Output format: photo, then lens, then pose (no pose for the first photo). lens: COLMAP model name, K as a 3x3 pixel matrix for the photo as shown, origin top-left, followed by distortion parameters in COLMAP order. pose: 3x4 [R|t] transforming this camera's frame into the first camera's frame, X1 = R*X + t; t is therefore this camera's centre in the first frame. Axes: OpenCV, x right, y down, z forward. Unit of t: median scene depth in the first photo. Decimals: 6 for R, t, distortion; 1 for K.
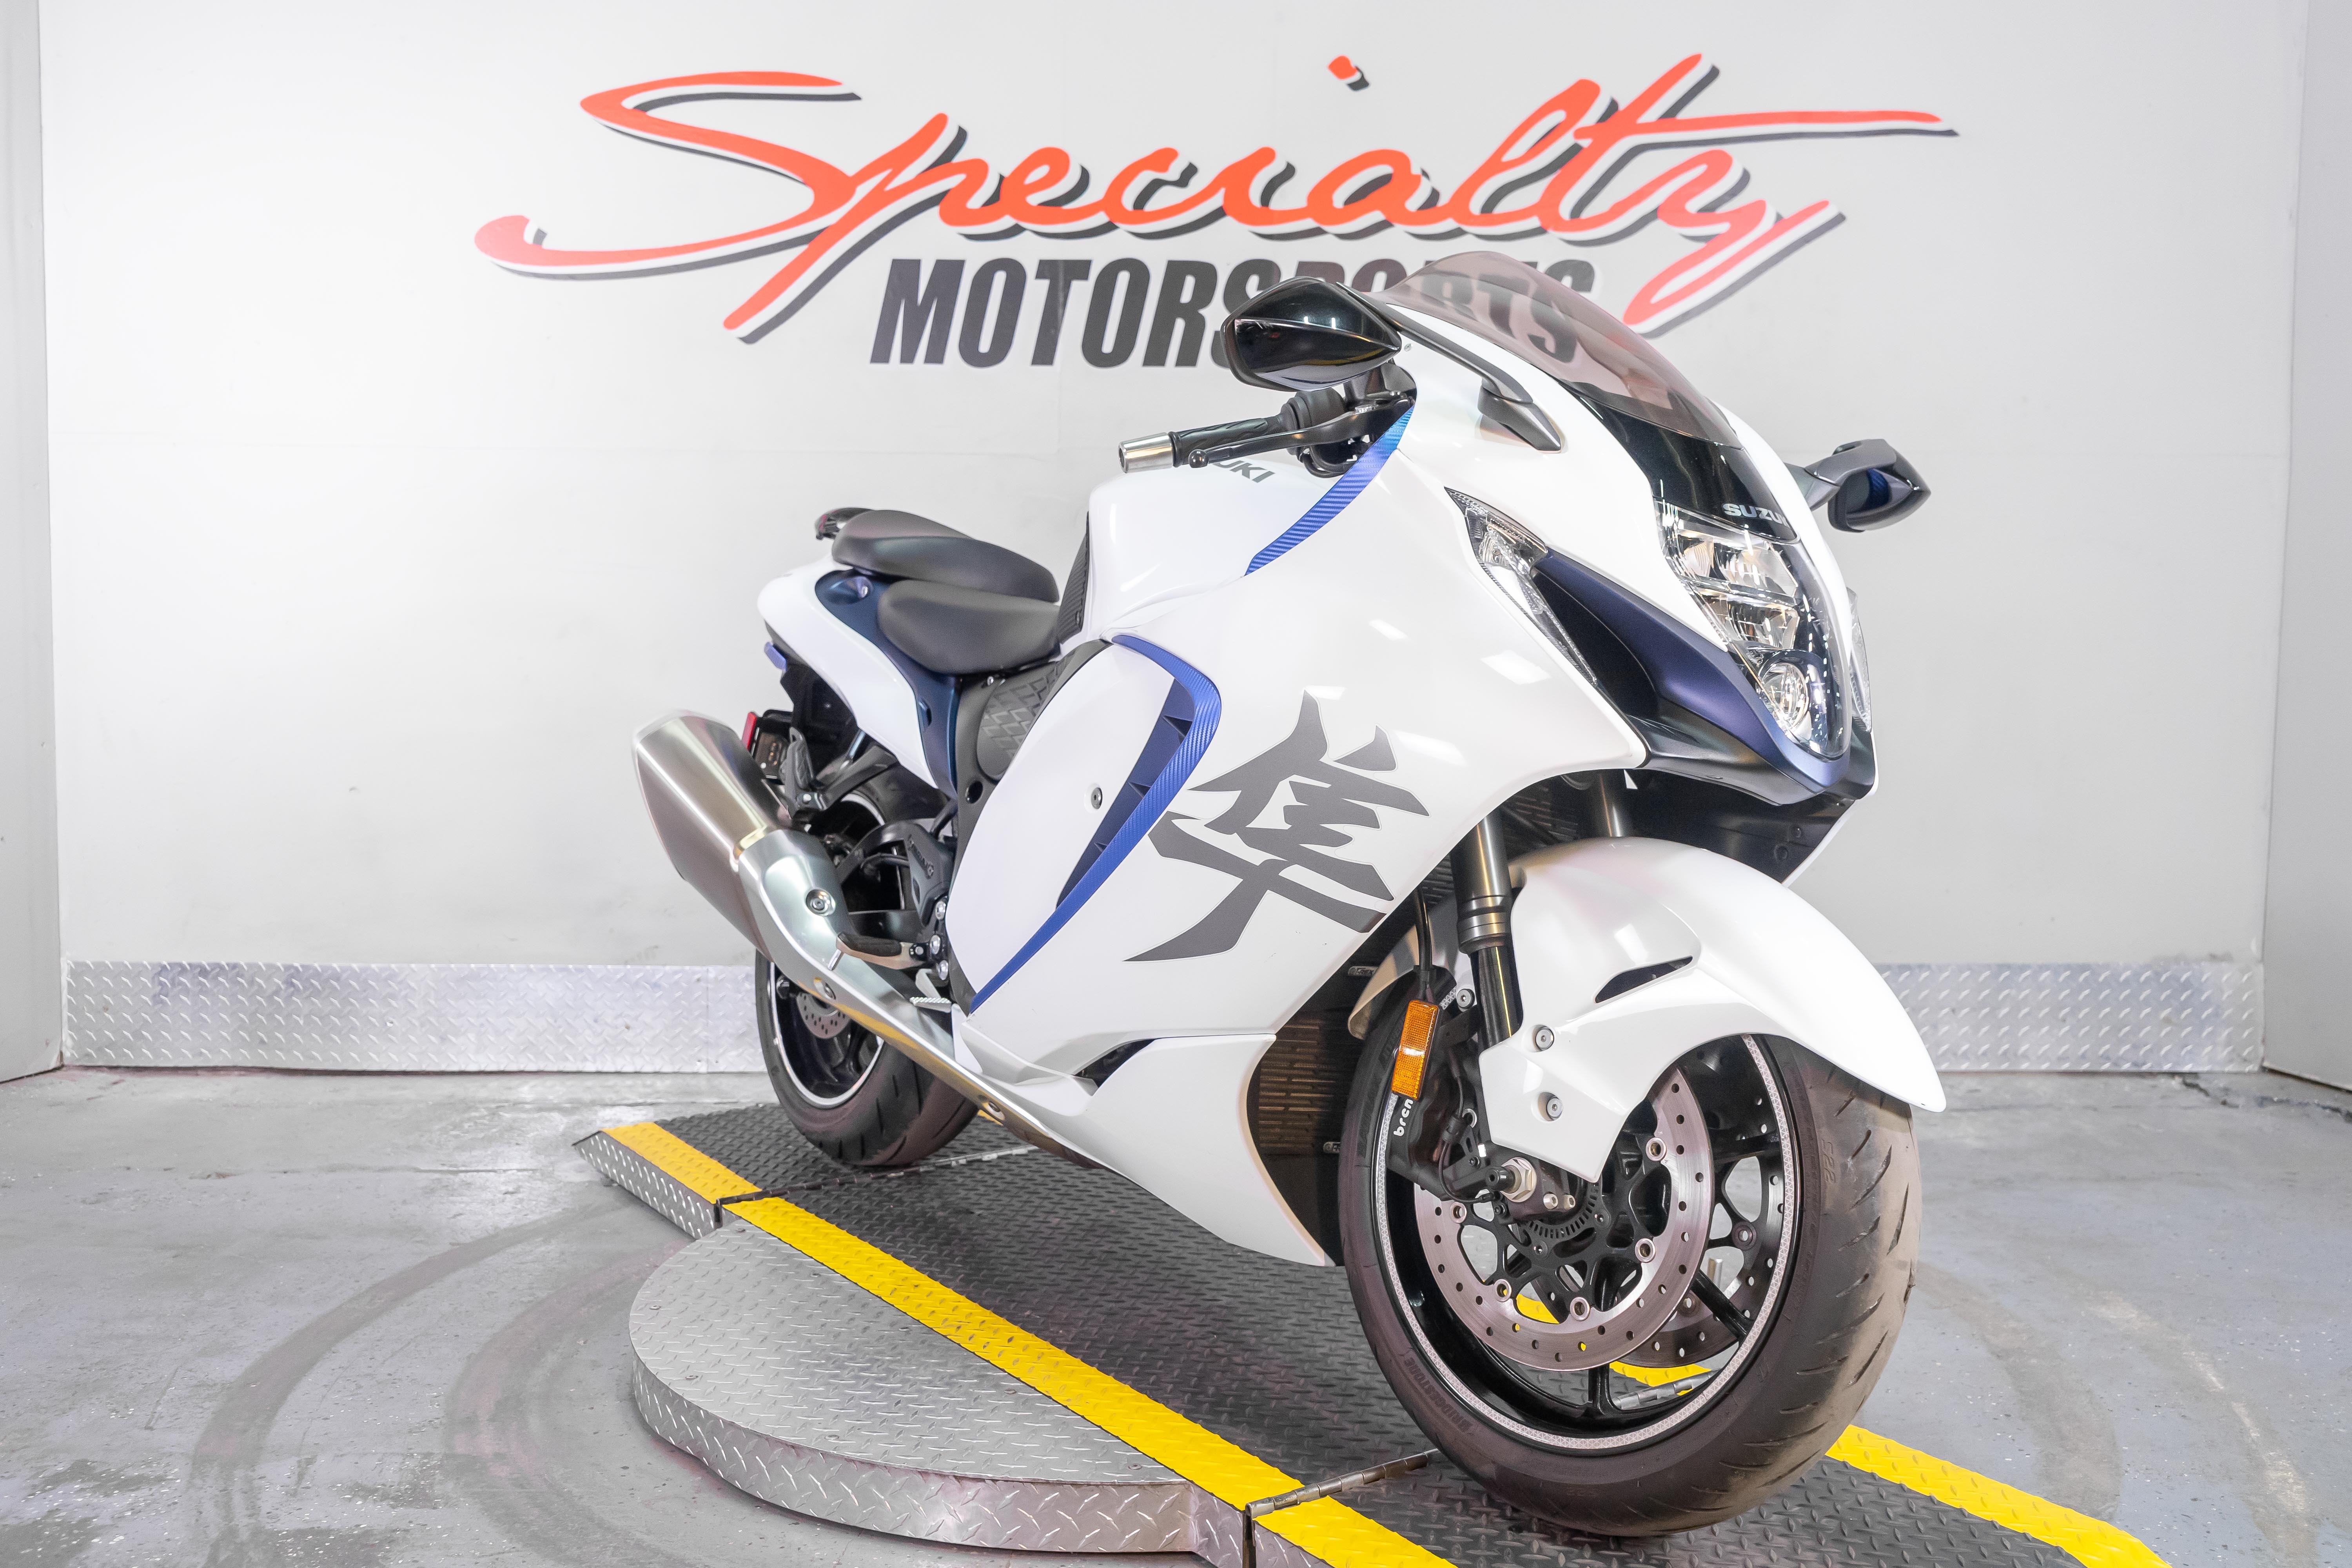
lens RADIAL K [[2258.7, 0, 1166.7], [0, 2258.7, 783.4], [0, 0, 1]] dist [0.008886, 0.000000]
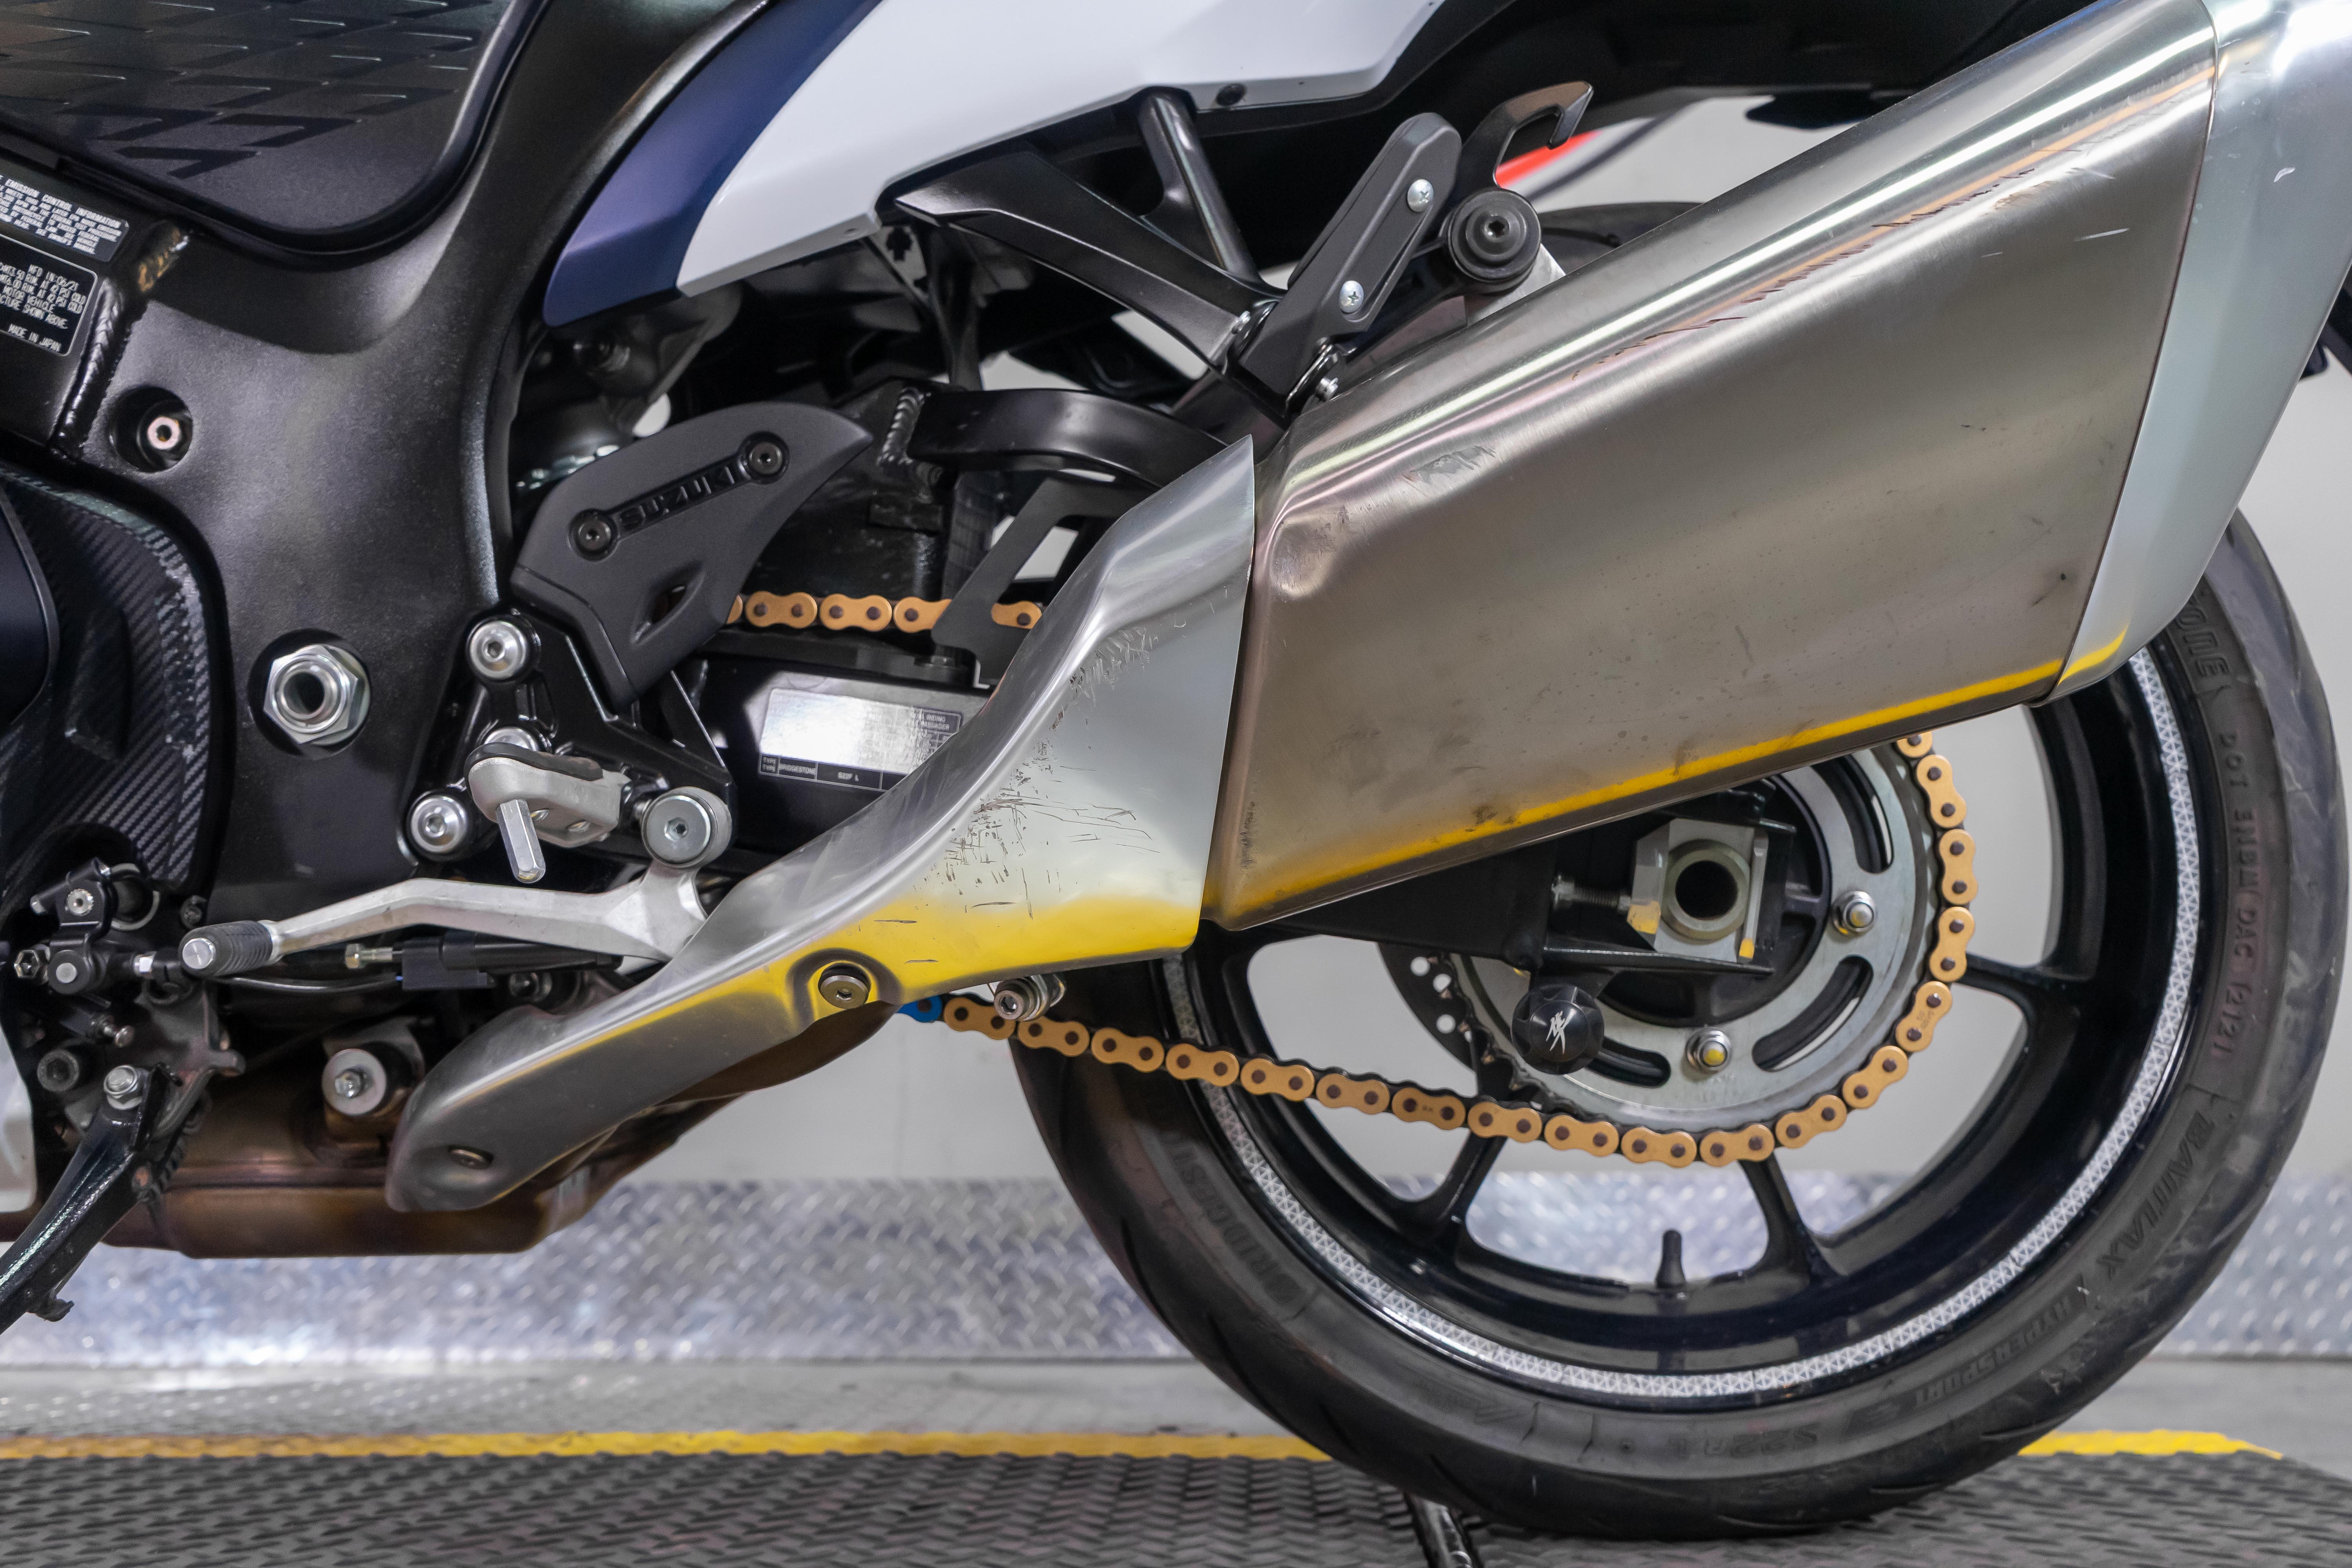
lens RADIAL K [[2258.7, 0, 1133.0], [0, 2258.7, 811.6], [0, 0, 1]] dist [0.008886, 0.000000]
pose [[0.999979, 0.002152, -0.006046, 0.111809], [-0.003406, 0.976444, -0.215743, 0.118079], [0.005440, 0.215759, 0.976432, 0.382354]]
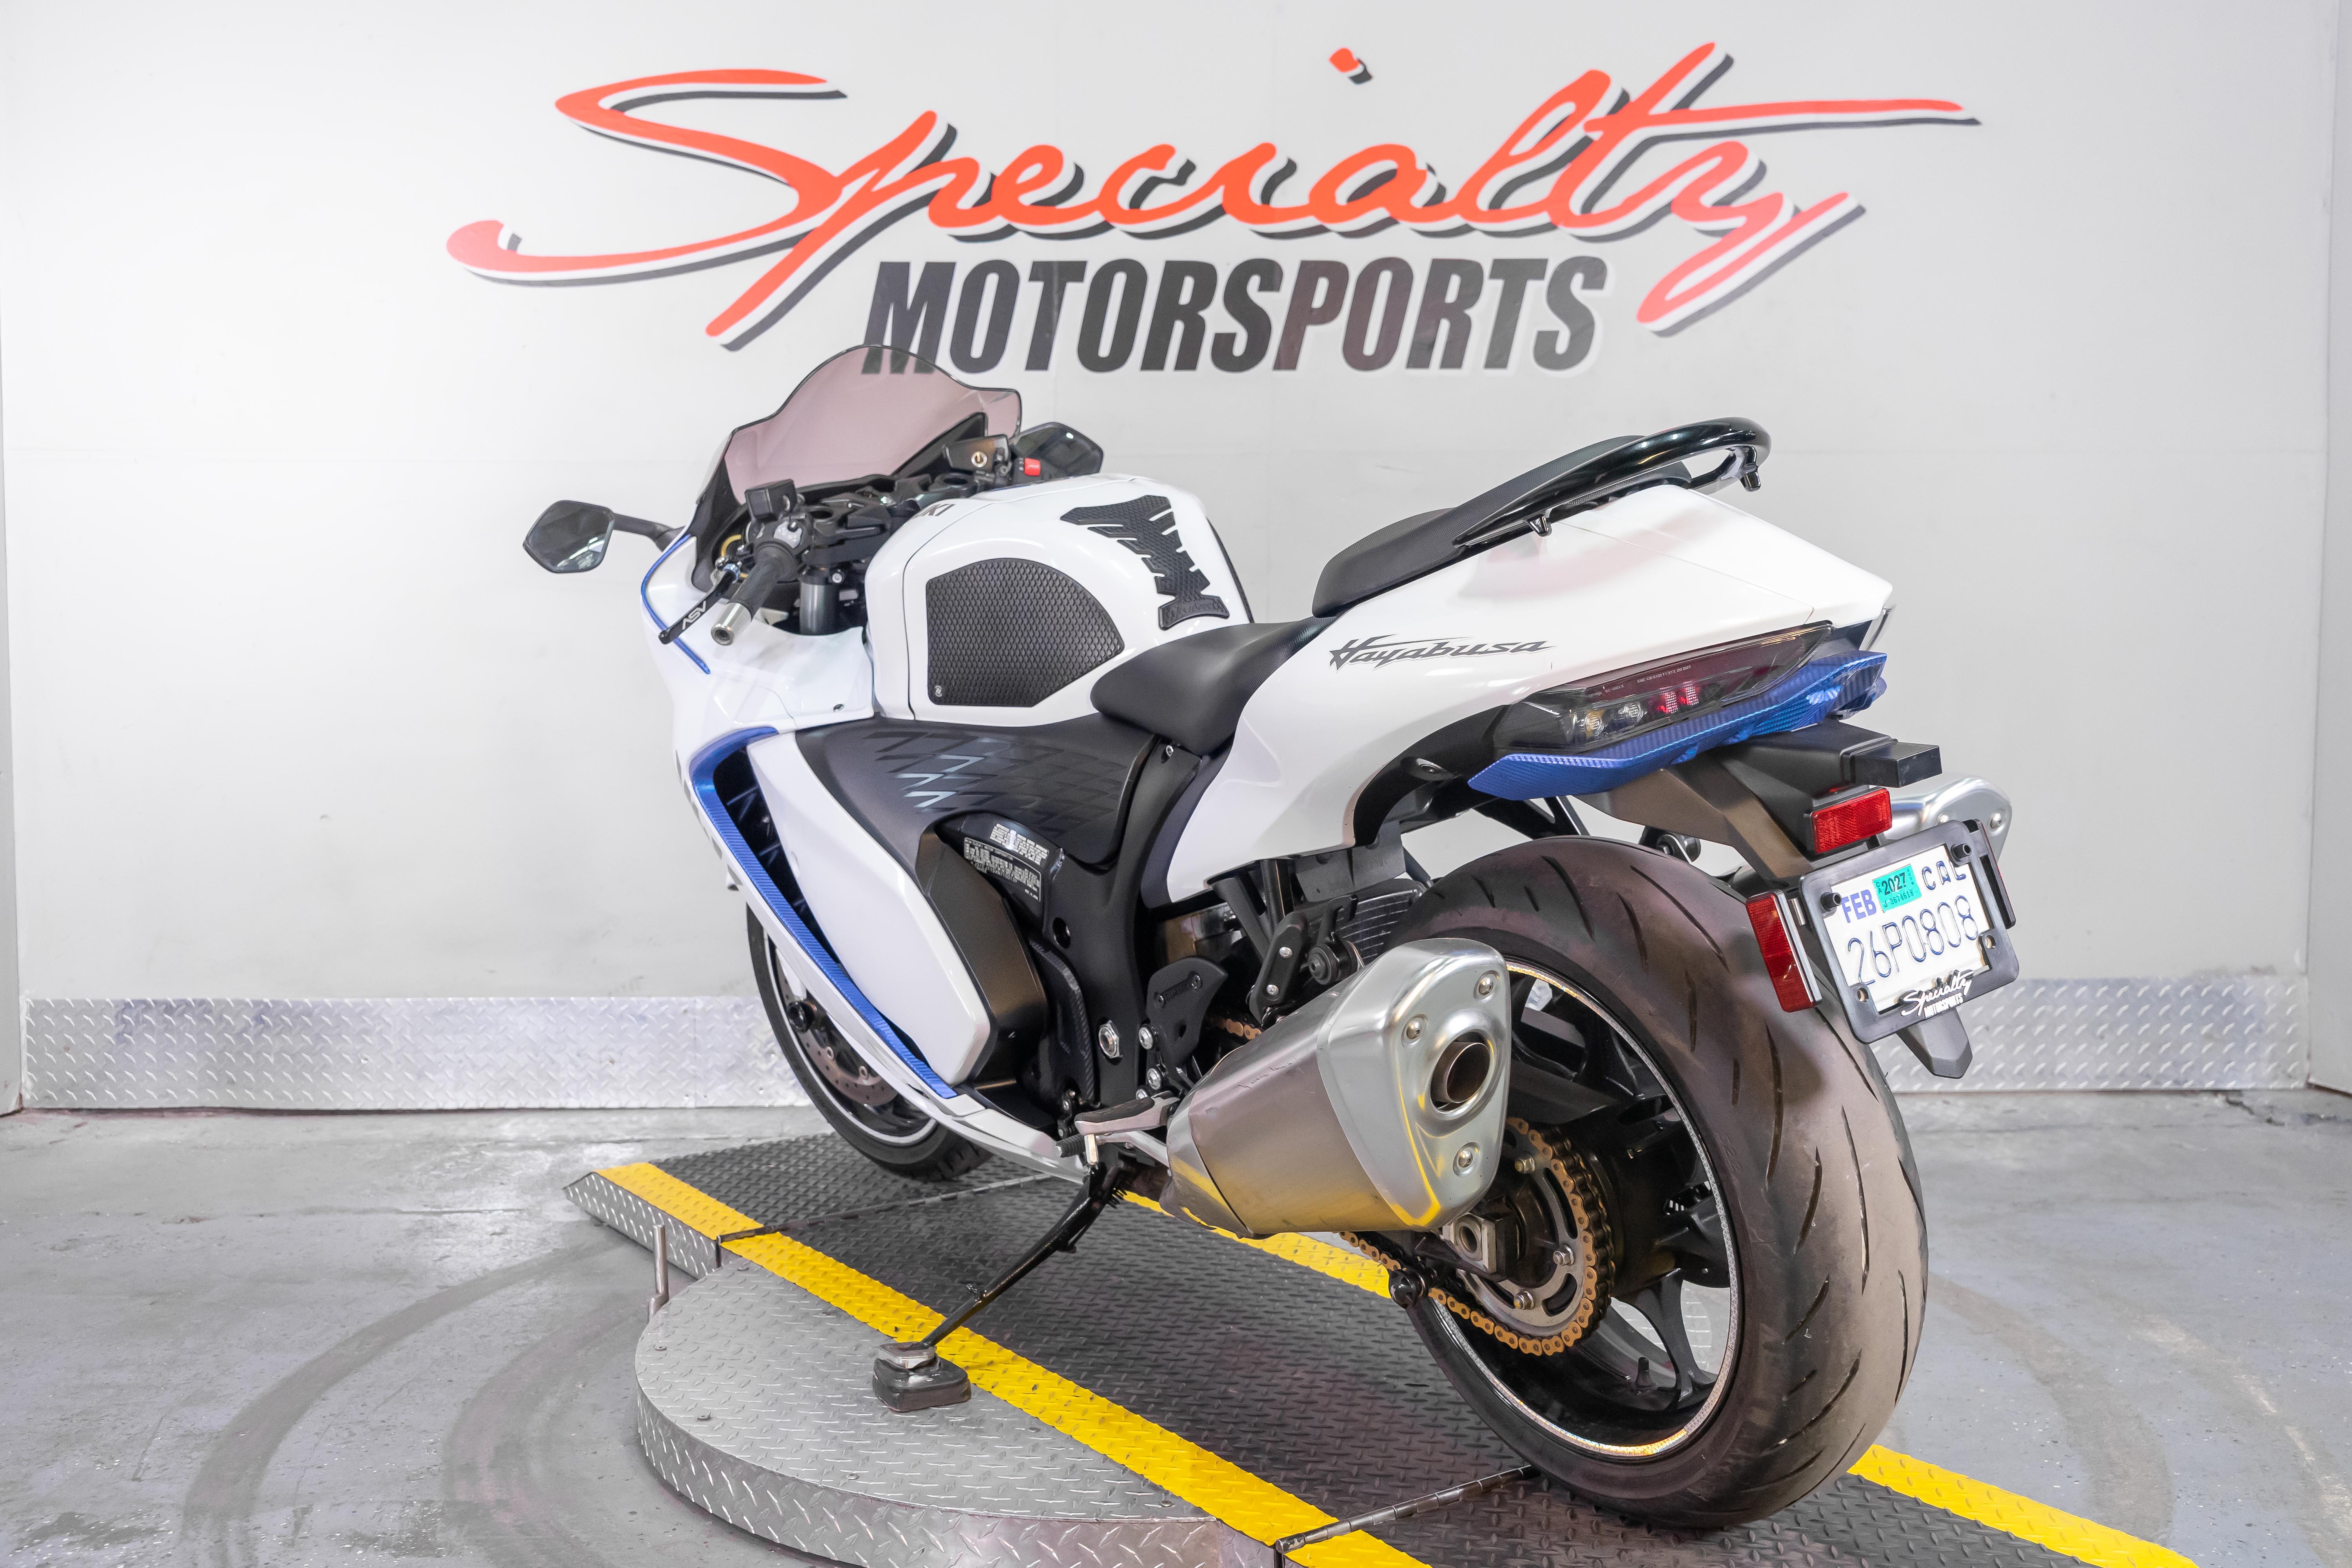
lens RADIAL K [[2369.2, 0, 1166.7], [0, 2369.2, 782.8], [0, 0, 1]] dist [0.014050, 0.000000]
pose [[0.999925, -0.010664, 0.006073, -0.007635], [0.010716, 0.999906, -0.008497, 0.000439], [-0.005981, 0.008561, 0.999945, -0.012229]]
